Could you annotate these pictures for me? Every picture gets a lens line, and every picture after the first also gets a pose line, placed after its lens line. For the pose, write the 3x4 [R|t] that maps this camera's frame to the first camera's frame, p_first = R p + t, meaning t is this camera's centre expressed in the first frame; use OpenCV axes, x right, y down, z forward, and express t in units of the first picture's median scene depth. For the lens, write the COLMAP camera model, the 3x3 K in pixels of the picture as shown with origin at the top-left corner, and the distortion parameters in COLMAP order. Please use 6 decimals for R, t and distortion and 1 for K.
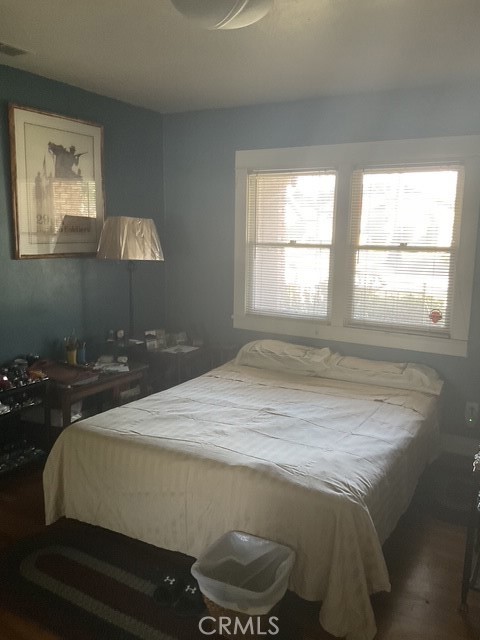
lens RADIAL K [[525.8, 0, 240.0], [0, 525.8, 320.0], [0, 0, 1]] dist [0.139966, -0.298182]
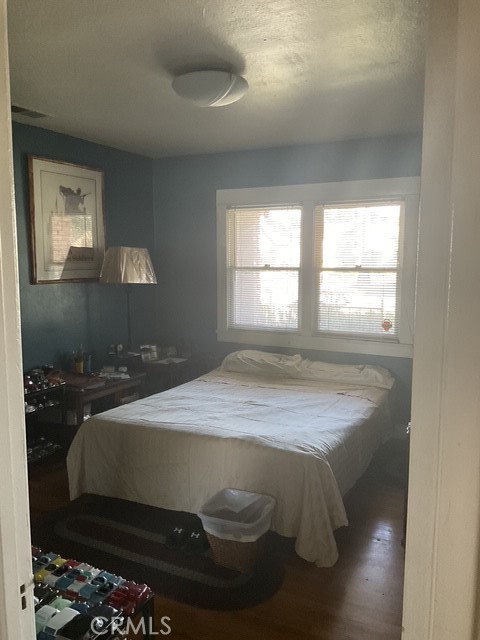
lens RADIAL K [[525.8, 0, 240.0], [0, 525.8, 320.0], [0, 0, 1]] dist [0.139966, -0.298182]
pose [[0.998675, -0.021935, 0.046557, -0.019924], [0.024156, 0.998569, -0.047708, 0.031340], [-0.045444, 0.048770, 0.997776, -0.186526]]
